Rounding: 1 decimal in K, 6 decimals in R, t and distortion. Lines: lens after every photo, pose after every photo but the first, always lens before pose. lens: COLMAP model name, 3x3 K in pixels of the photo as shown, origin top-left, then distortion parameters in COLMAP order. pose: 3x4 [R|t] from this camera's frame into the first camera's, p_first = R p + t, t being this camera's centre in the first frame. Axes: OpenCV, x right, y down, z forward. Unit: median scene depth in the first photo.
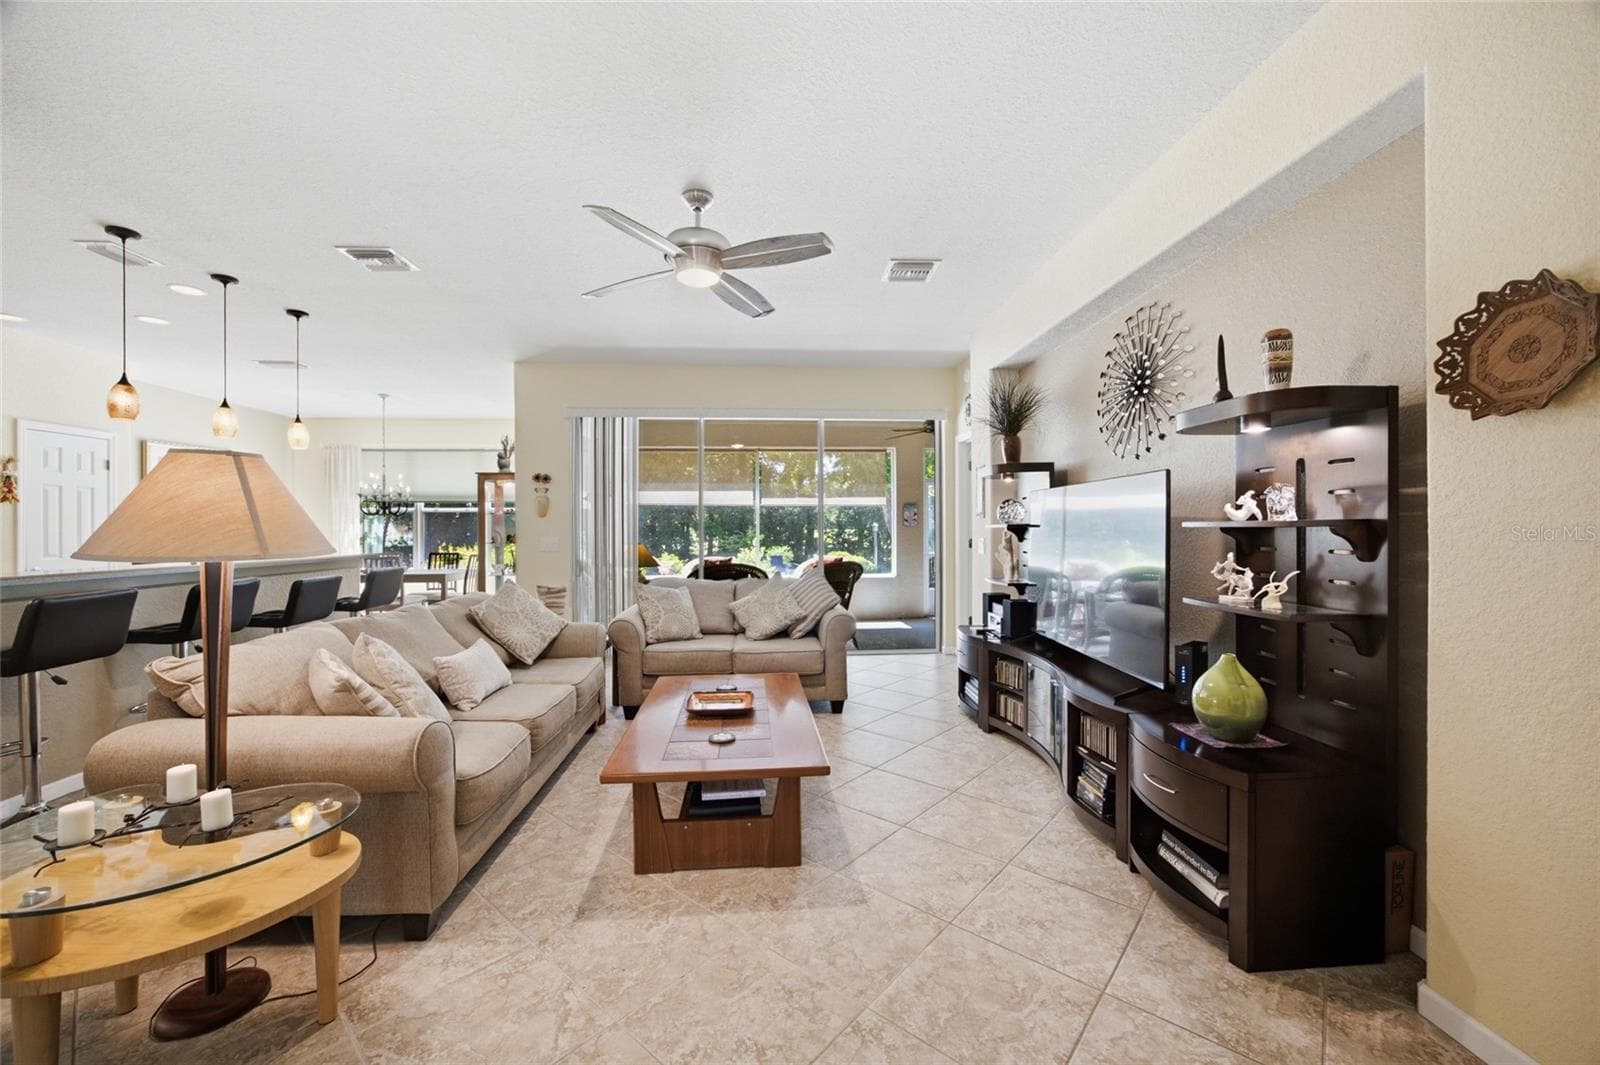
lens RADIAL K [[610.1, 0, 803.6], [0, 610.1, 532.0], [0, 0, 1]] dist [-0.028233, 0.009448]
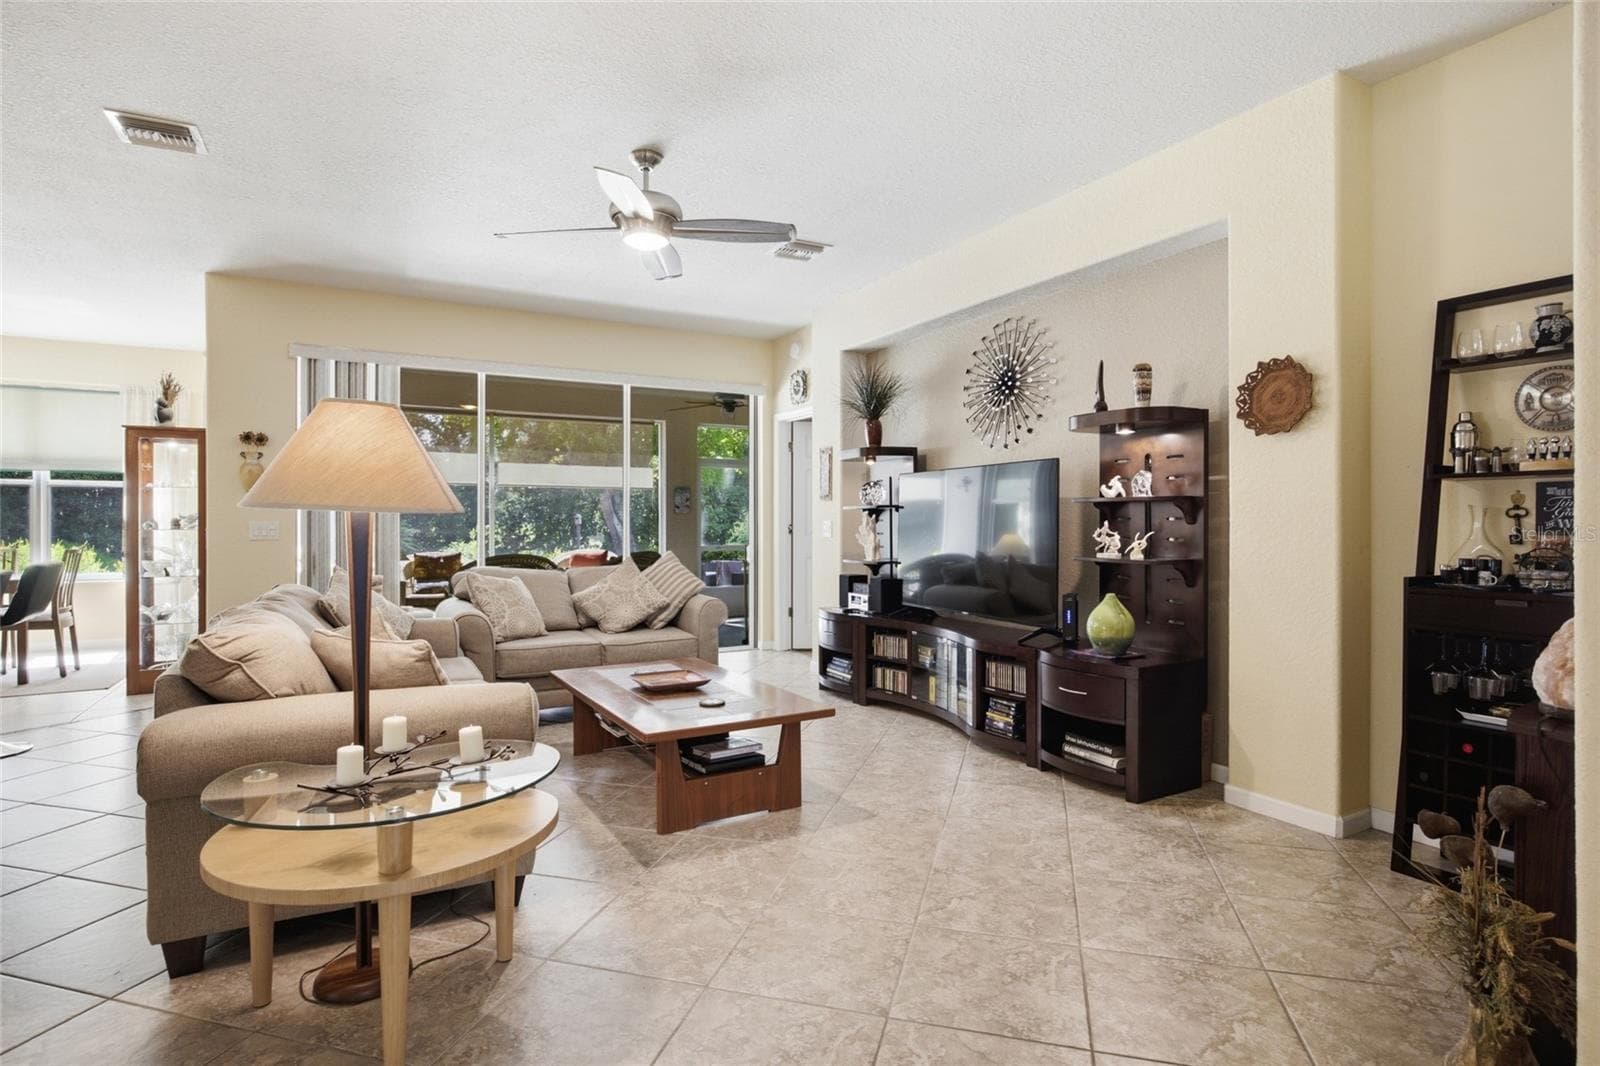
lens RADIAL K [[781.8, 0, 801.7], [0, 781.8, 525.9], [0, 0, 1]] dist [-0.017627, 0.001333]
pose [[0.910767, 0.001028, 0.412918, -0.556614], [-0.000560, 0.999999, -0.001255, 0.041691], [-0.412919, 0.000912, 0.910767, -0.275408]]
